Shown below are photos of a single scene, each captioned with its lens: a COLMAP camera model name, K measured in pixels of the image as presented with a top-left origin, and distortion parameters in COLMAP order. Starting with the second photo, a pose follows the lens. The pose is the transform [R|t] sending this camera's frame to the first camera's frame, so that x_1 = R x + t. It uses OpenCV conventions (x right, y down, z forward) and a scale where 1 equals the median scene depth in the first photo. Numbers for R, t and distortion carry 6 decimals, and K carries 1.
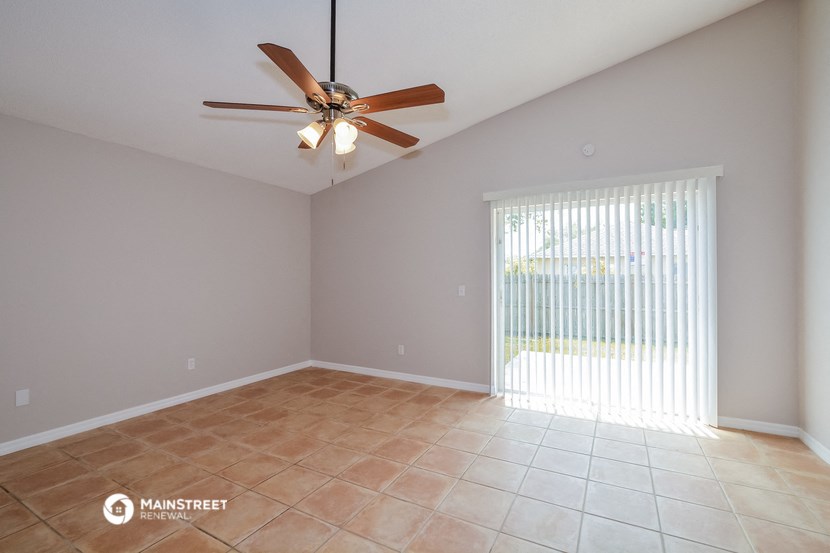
lens RADIAL K [[370.8, 0, 414.3], [0, 370.8, 273.9], [0, 0, 1]] dist [-0.003456, -0.000322]
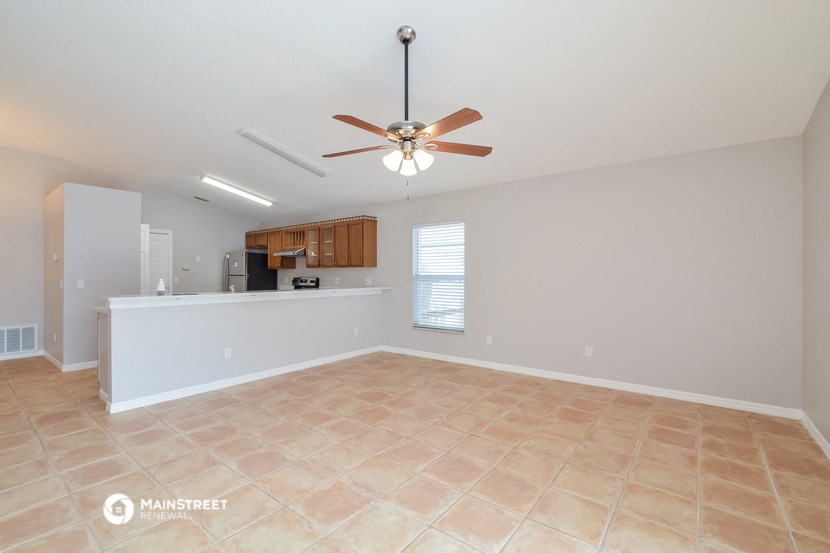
lens RADIAL K [[370.8, 0, 414.8], [0, 370.8, 274.0], [0, 0, 1]] dist [-0.003456, -0.000322]
pose [[-0.159169, 0.003405, -0.987246, 0.650373], [0.015274, 0.999883, 0.000986, 0.007287], [0.987133, -0.014923, -0.159202, 0.784682]]
